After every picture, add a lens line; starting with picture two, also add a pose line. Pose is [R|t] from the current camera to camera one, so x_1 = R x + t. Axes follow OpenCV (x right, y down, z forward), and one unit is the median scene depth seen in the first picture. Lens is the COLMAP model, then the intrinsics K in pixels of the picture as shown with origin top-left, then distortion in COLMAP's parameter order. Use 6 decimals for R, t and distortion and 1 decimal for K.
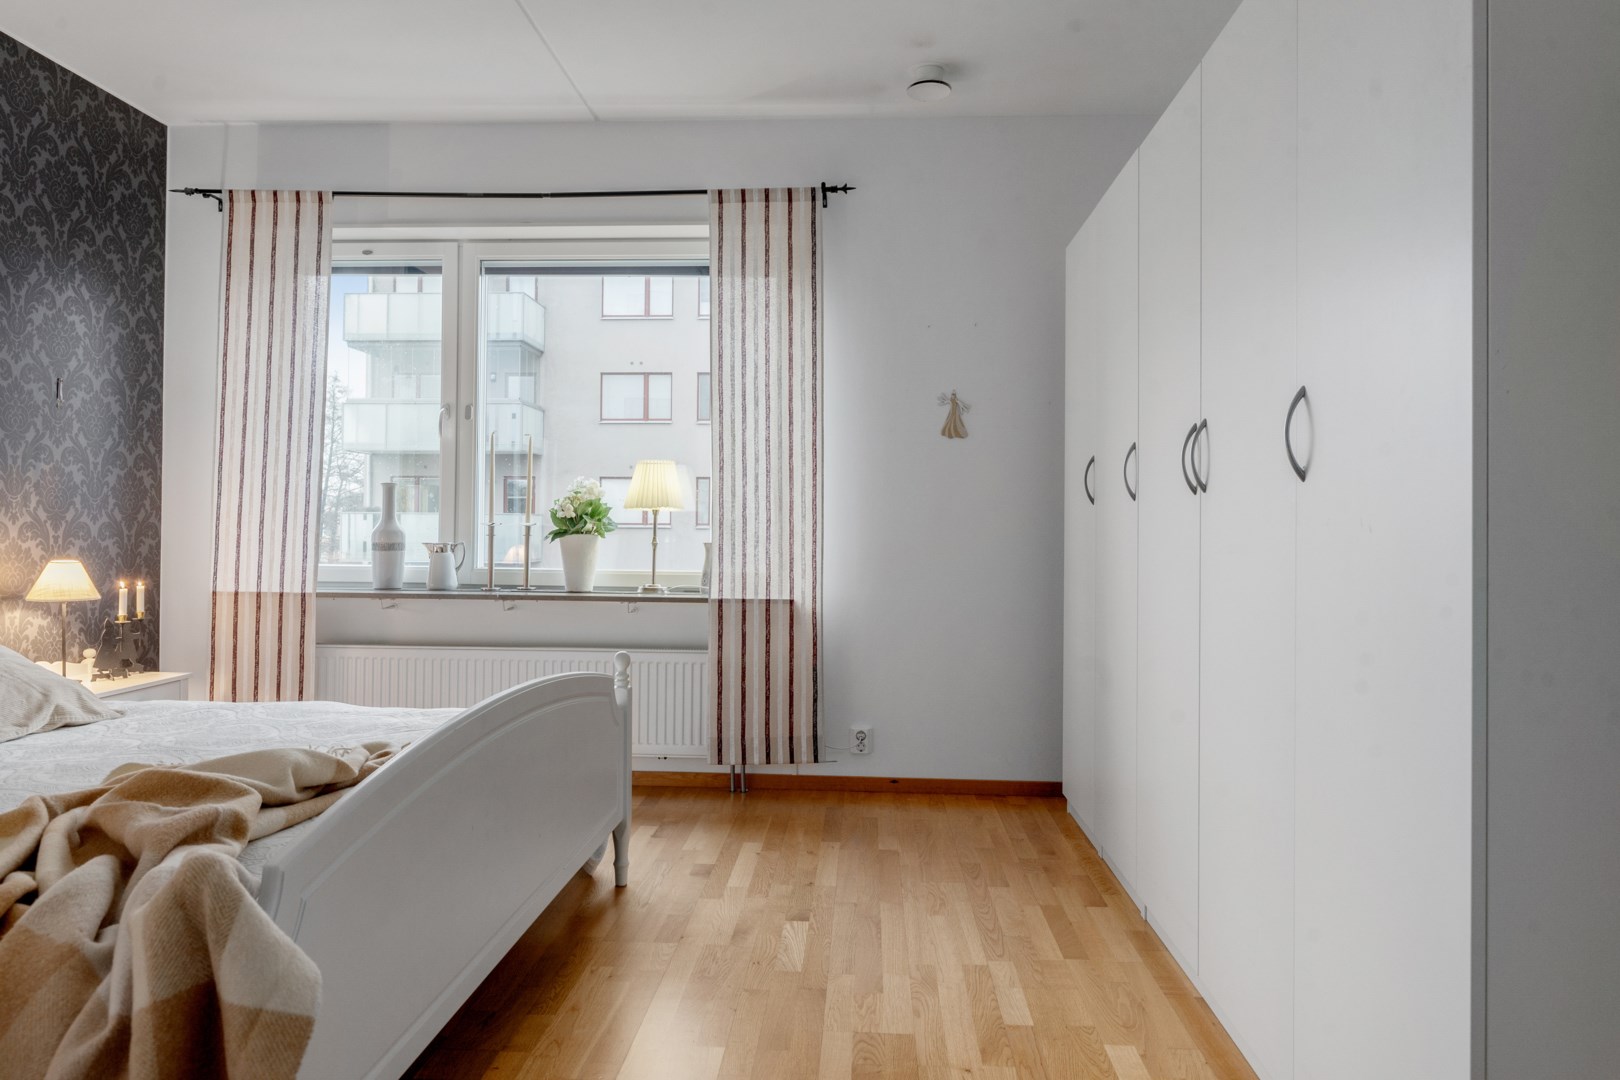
lens RADIAL K [[1030.2, 0, 818.2], [0, 1030.2, 464.5], [0, 0, 1]] dist [-0.001408, -0.001204]
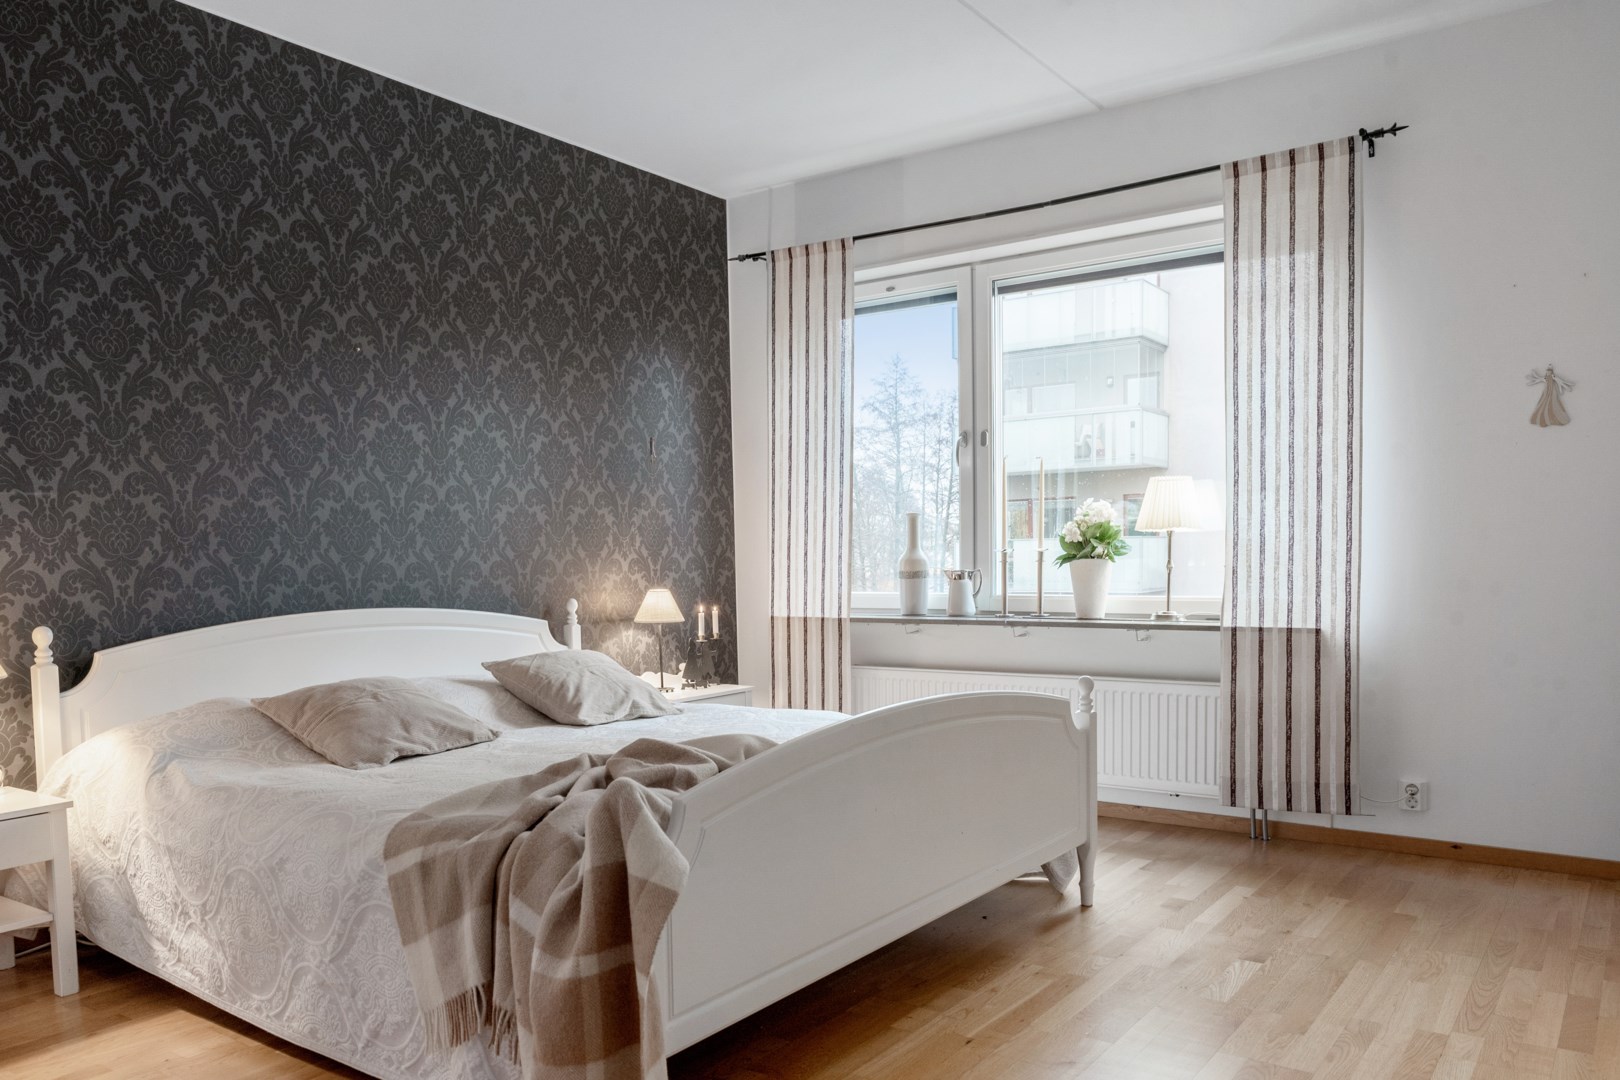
lens RADIAL K [[1208.4, 0, 809.1], [0, 1208.4, 547.8], [0, 0, 1]] dist [-0.004978, 0.006184]
pose [[0.840735, -0.025773, -0.540833, 0.161501], [0.056743, 0.997560, 0.040670, -0.002908], [0.538466, -0.064881, 0.840146, -0.082694]]
